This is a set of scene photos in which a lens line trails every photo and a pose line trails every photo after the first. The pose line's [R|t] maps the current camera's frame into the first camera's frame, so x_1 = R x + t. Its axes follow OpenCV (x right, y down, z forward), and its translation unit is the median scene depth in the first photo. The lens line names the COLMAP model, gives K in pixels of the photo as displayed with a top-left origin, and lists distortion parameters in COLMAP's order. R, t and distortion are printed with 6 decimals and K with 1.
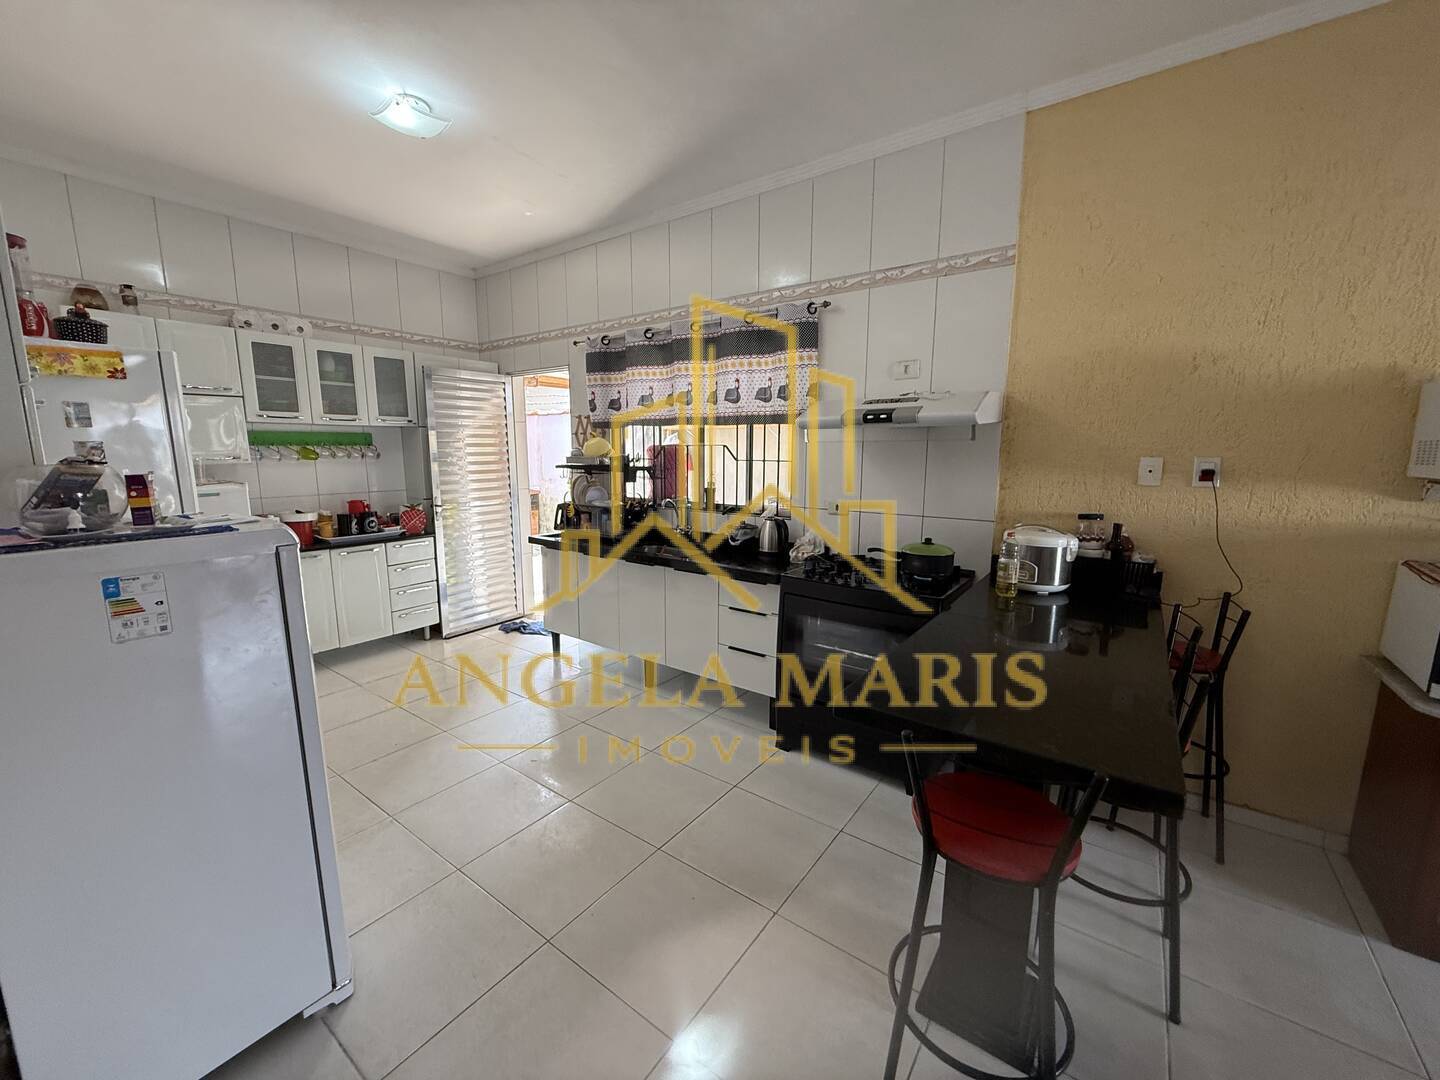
lens RADIAL K [[571.2, 0, 717.1], [0, 571.2, 538.1], [0, 0, 1]] dist [0.000861, -0.000126]
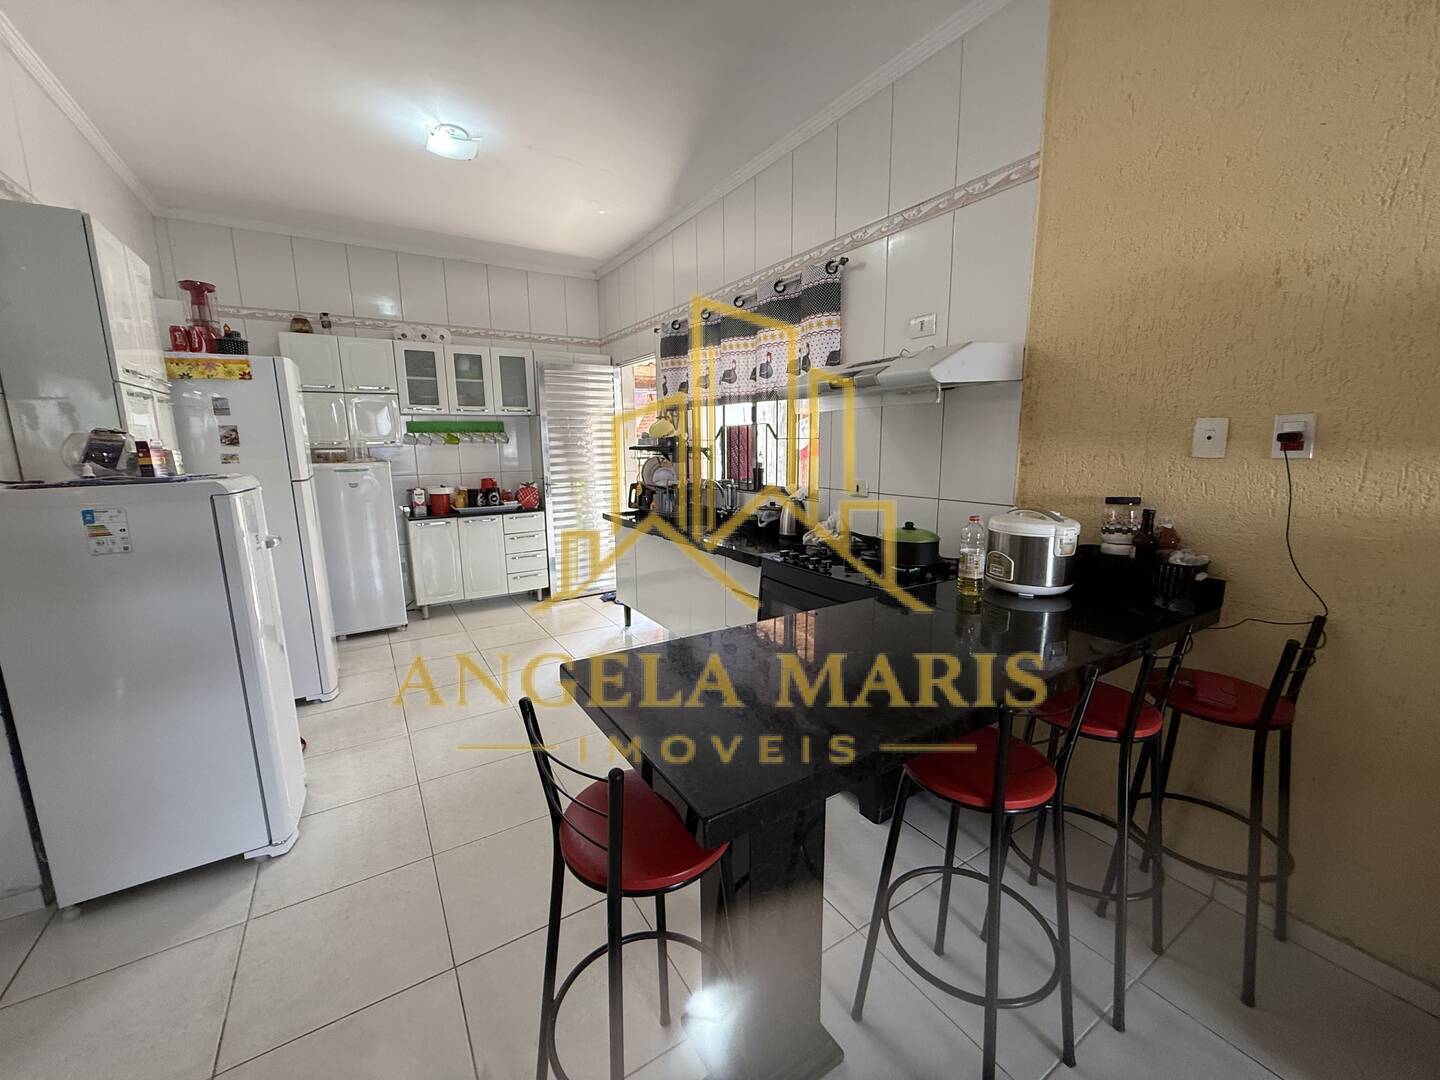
lens RADIAL K [[571.2, 0, 718.0], [0, 571.2, 538.6], [0, 0, 1]] dist [0.000861, -0.000126]
pose [[0.930117, 0.049203, -0.363953, 0.323761], [-0.043693, 0.998772, 0.023362, 0.013303], [0.364655, -0.005827, 0.931124, 0.080670]]
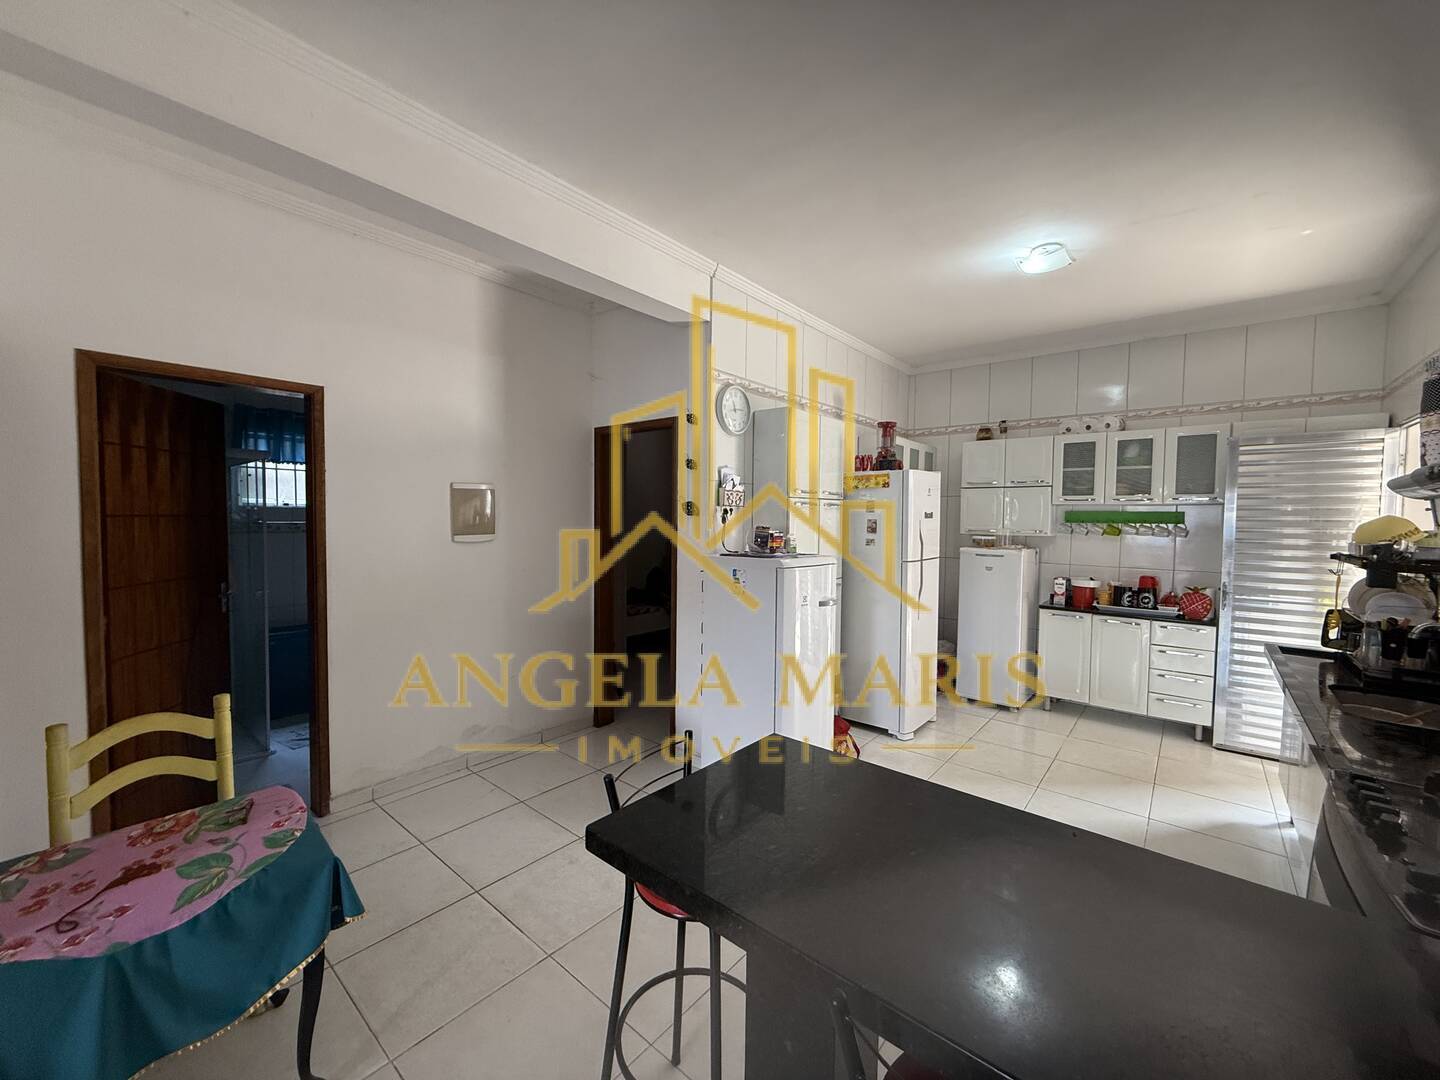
lens RADIAL K [[571.2, 0, 715.9], [0, 571.2, 536.6], [0, 0, 1]] dist [0.000861, -0.000126]
pose [[-0.072114, 0.033626, -0.996829, 0.567203], [-0.168574, 0.984642, 0.045410, -0.064953], [0.983047, 0.171315, -0.065338, 0.362748]]
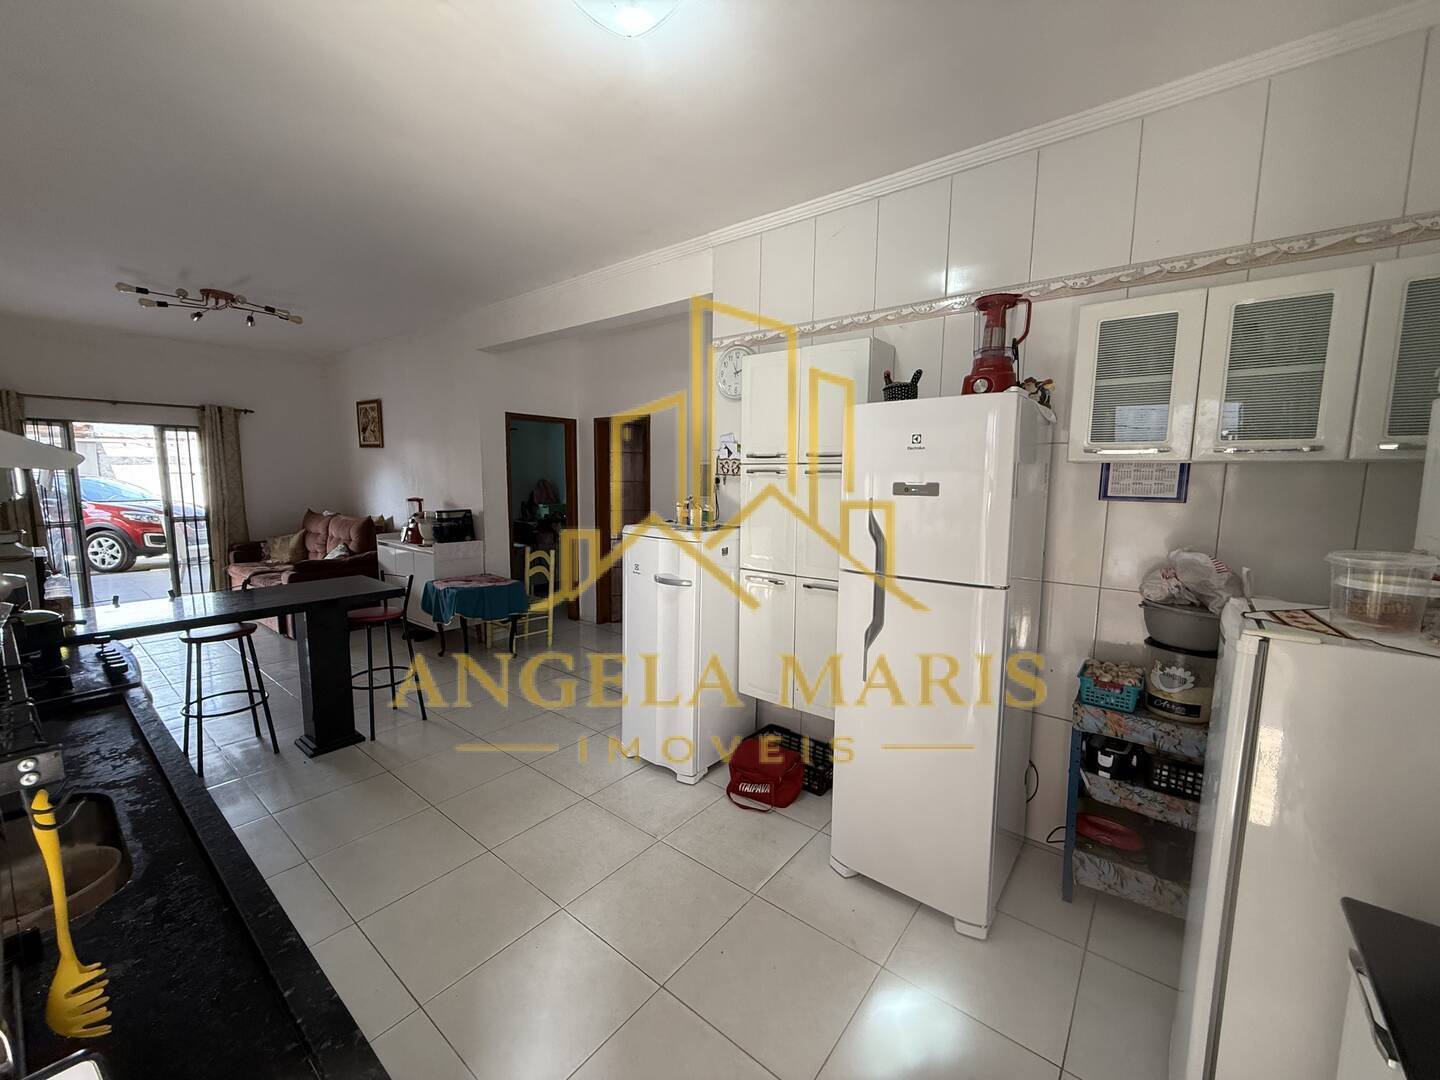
lens RADIAL K [[571.2, 0, 714.7], [0, 571.2, 540.0], [0, 0, 1]] dist [0.000861, -0.000126]
pose [[-0.998639, -0.018076, 0.048927, -0.503245], [-0.004086, 0.962261, 0.272098, -0.241671], [-0.051999, 0.271528, -0.961025, 1.315709]]
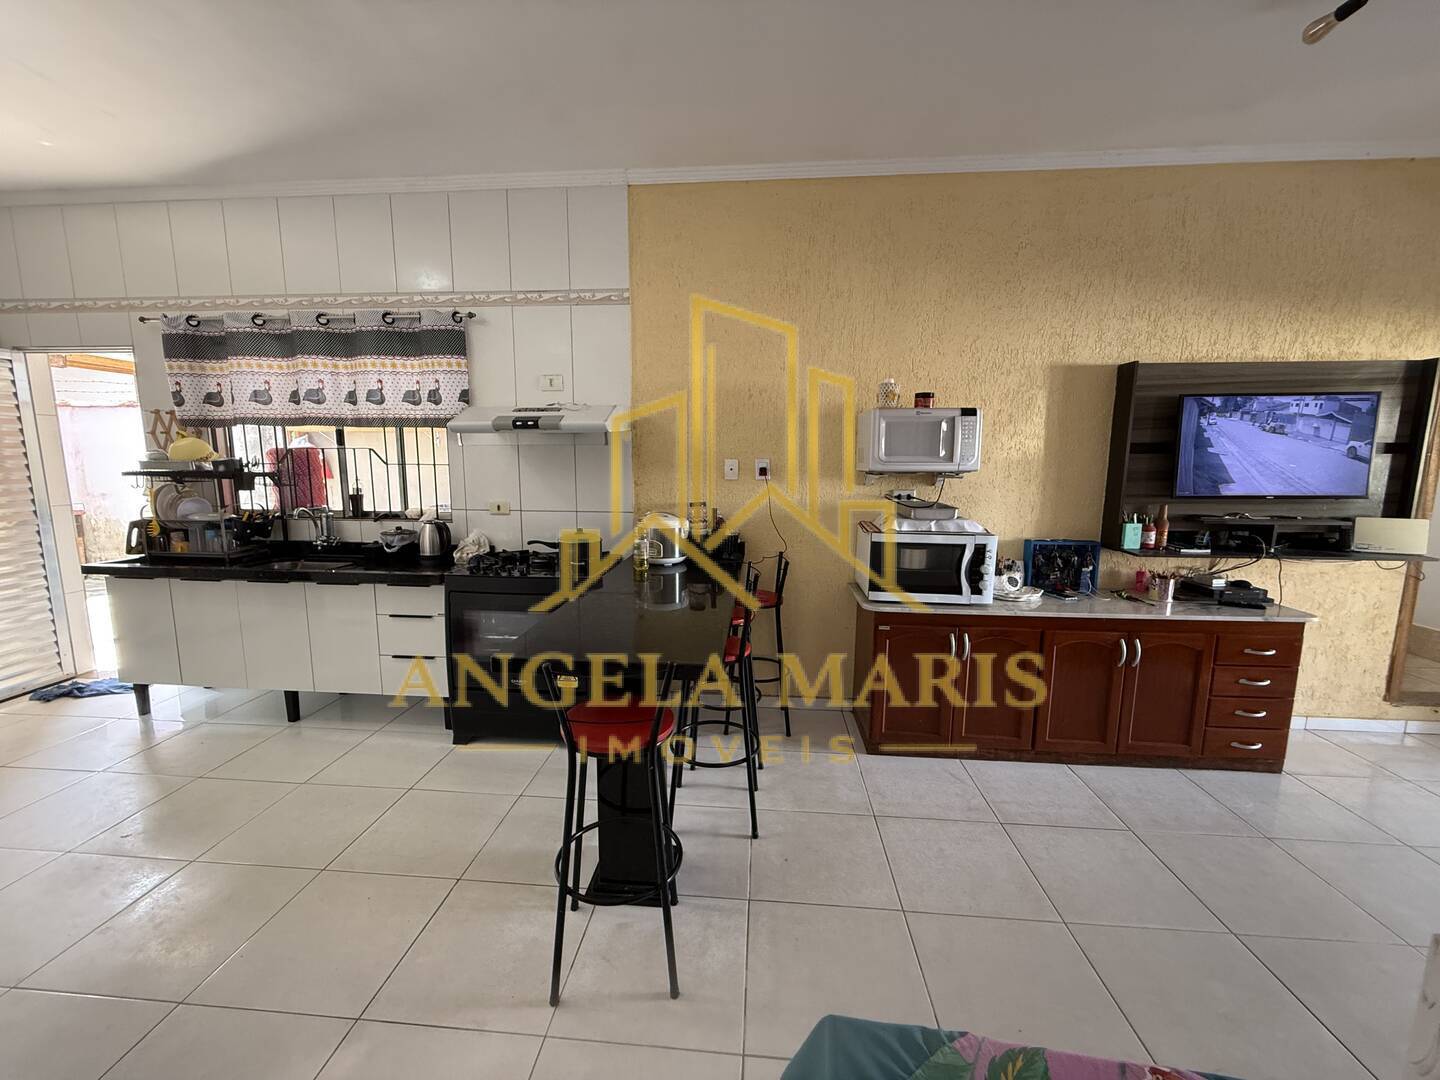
lens RADIAL K [[571.2, 0, 715.6], [0, 571.2, 540.4], [0, 0, 1]] dist [0.000861, -0.000126]
pose [[0.853764, -0.071762, 0.515691, 0.002637], [0.077479, 0.996939, 0.010458, 0.025736], [-0.514863, 0.031026, 0.856711, -0.110292]]
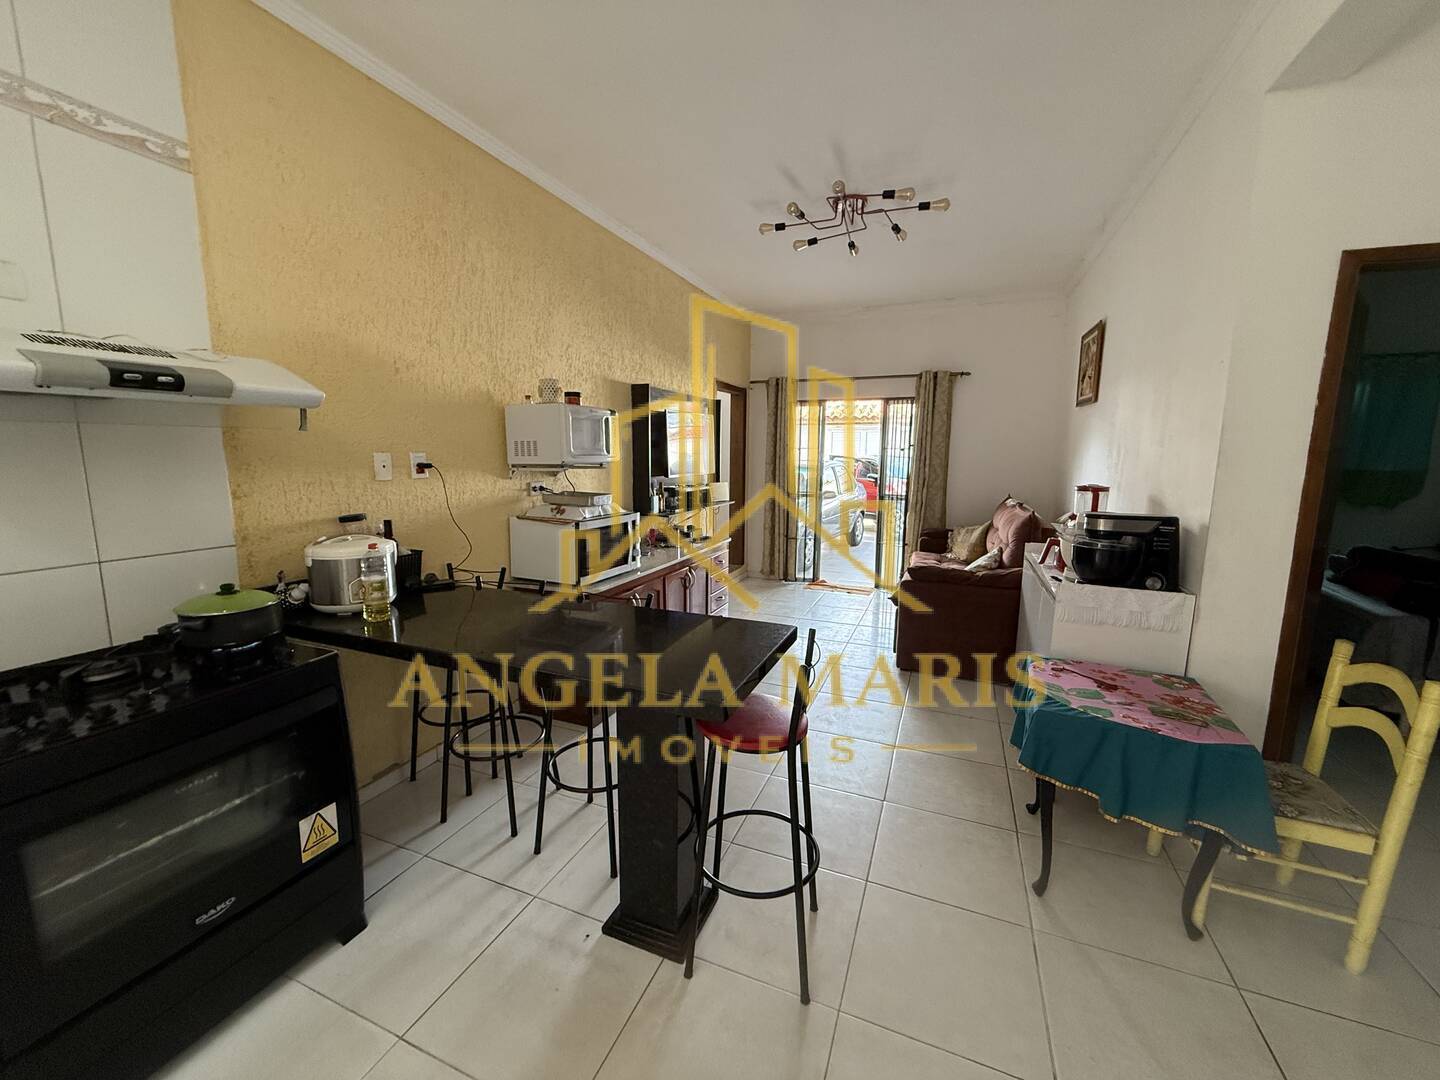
lens RADIAL K [[571.2, 0, 714.8], [0, 571.2, 539.5], [0, 0, 1]] dist [0.000861, -0.000126]
pose [[-0.230825, -0.149670, 0.961415, -0.271425], [0.144705, 0.971829, 0.186034, -0.067264], [-0.962175, 0.182063, -0.202664, 0.470766]]
